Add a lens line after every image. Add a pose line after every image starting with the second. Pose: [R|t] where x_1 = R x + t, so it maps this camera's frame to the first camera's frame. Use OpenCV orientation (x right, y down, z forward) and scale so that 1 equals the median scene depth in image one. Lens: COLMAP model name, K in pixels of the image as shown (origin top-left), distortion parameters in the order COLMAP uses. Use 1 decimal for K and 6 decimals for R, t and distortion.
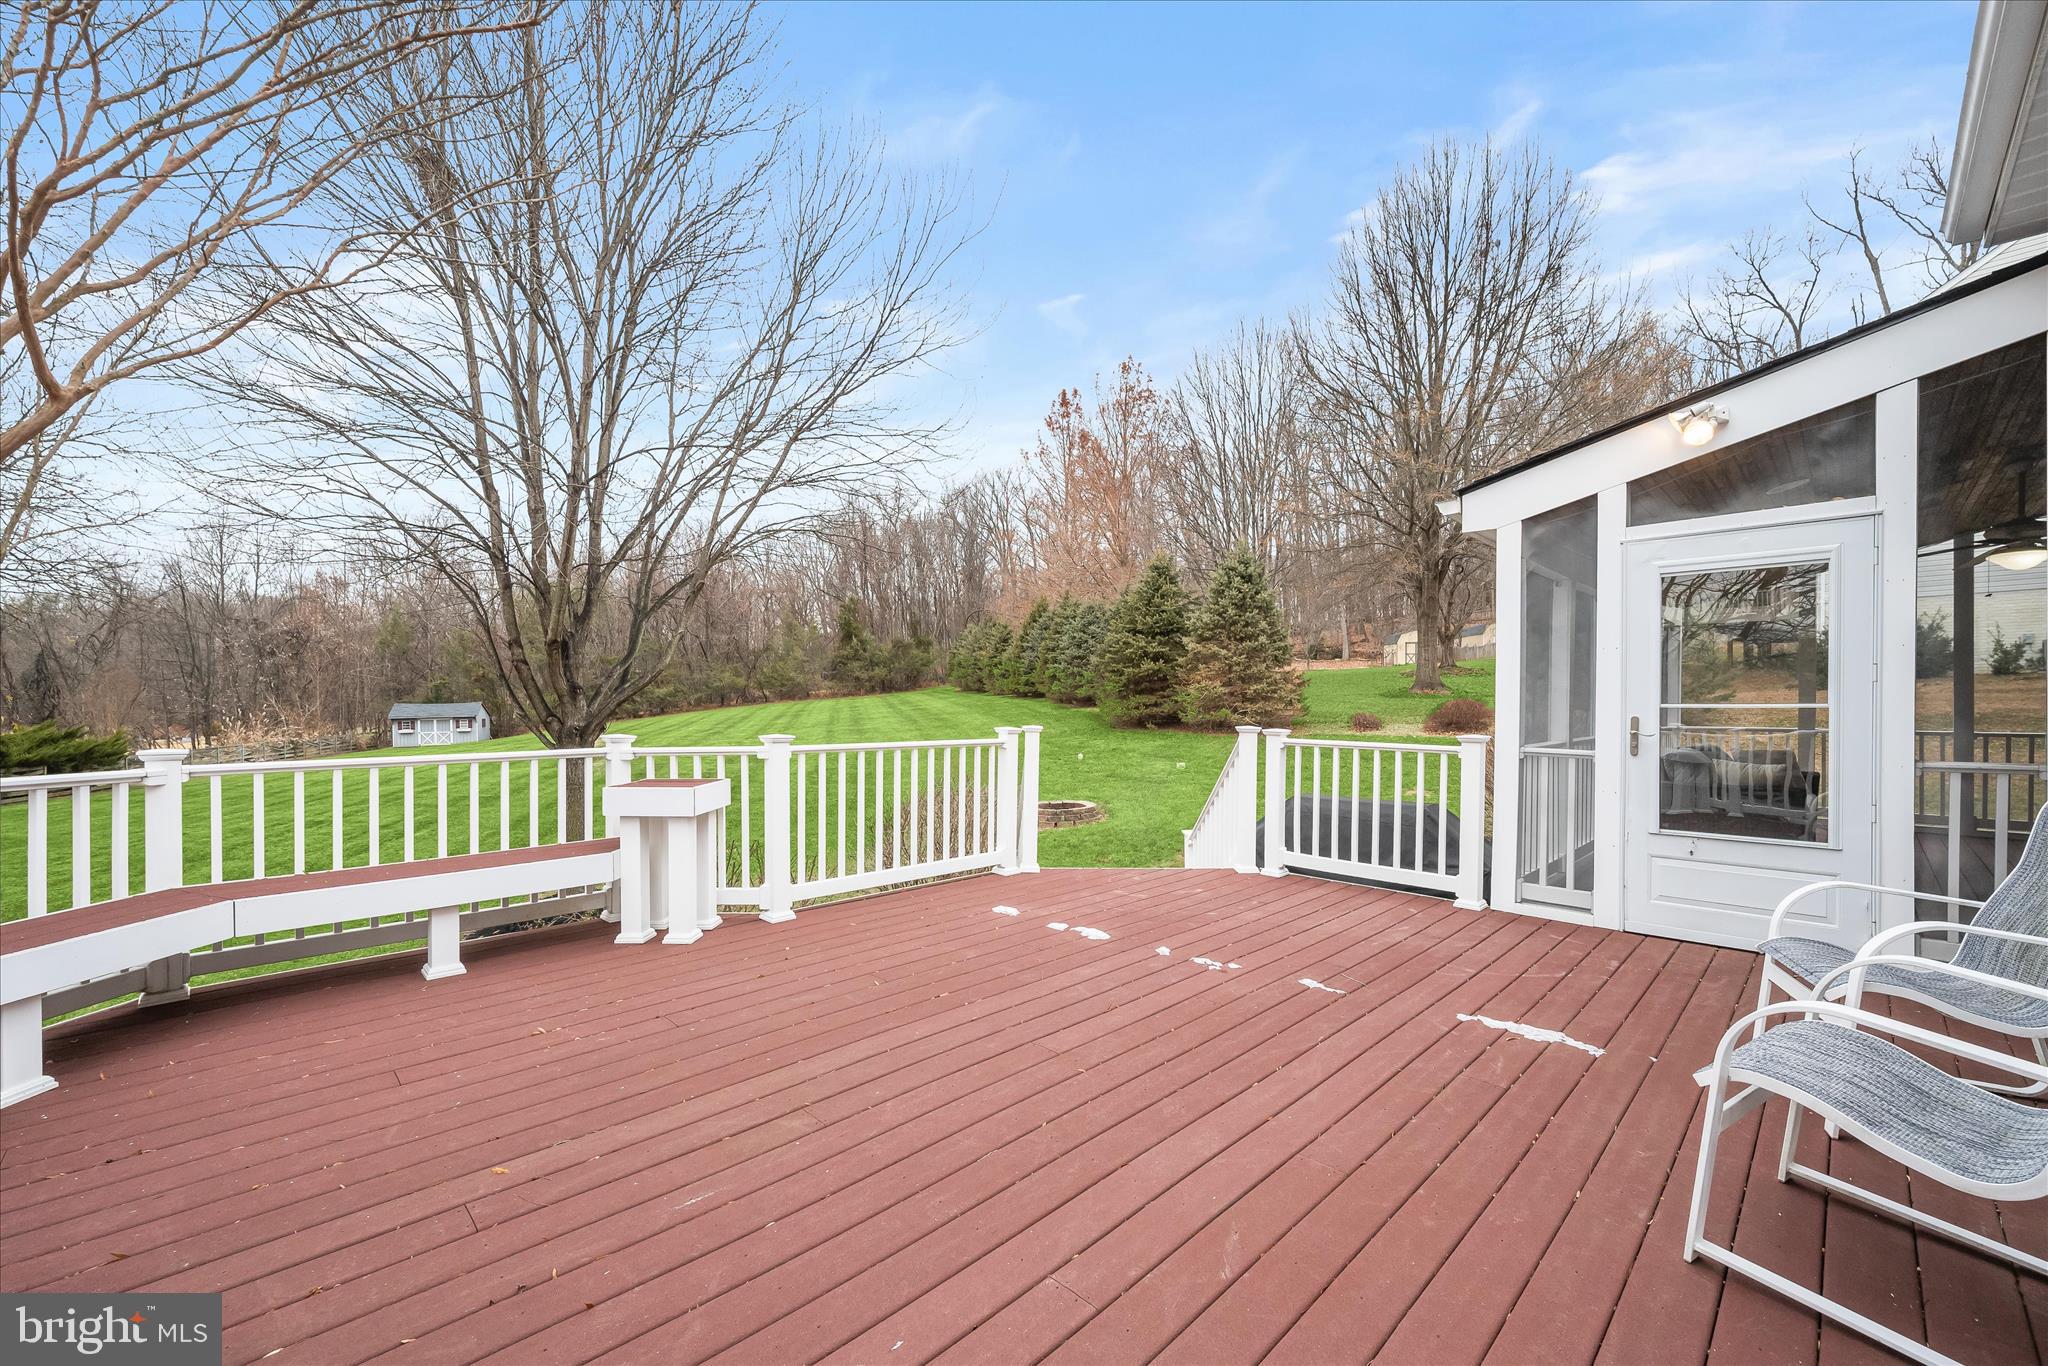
lens RADIAL K [[813.0, 0, 983.0], [0, 813.0, 706.8], [0, 0, 1]] dist [0.000441, -0.000080]
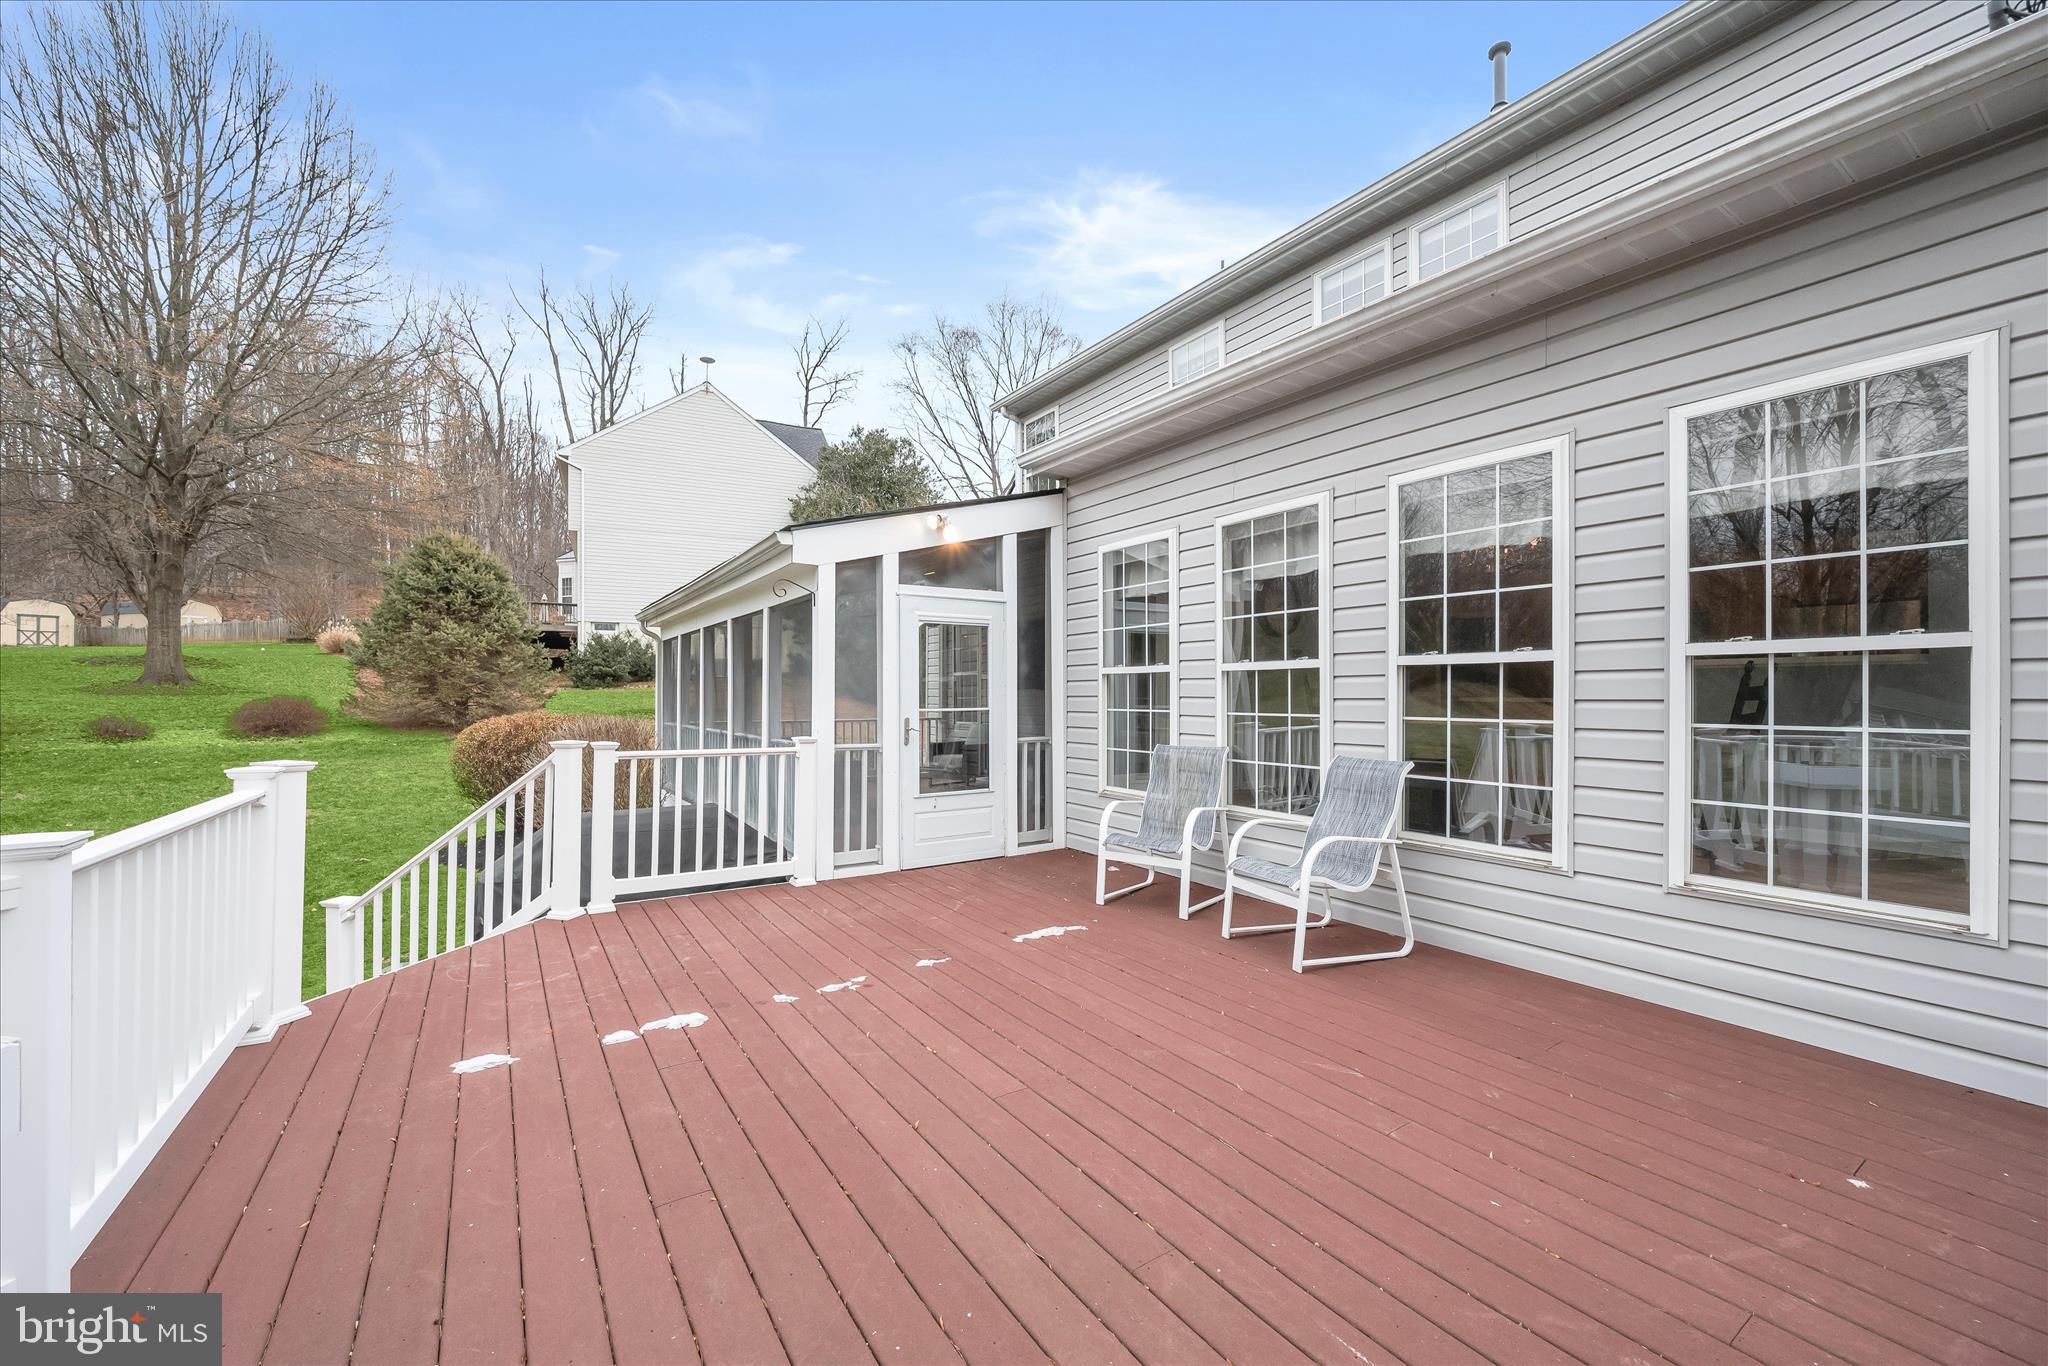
lens RADIAL K [[813.0, 0, 1021.1], [0, 813.0, 687.1], [0, 0, 1]] dist [0.000441, -0.000080]
pose [[0.168498, 0.008395, 0.985666, -0.566653], [0.008635, 0.999913, -0.009993, -0.025386], [-0.985664, 0.010195, 0.168411, 0.552315]]
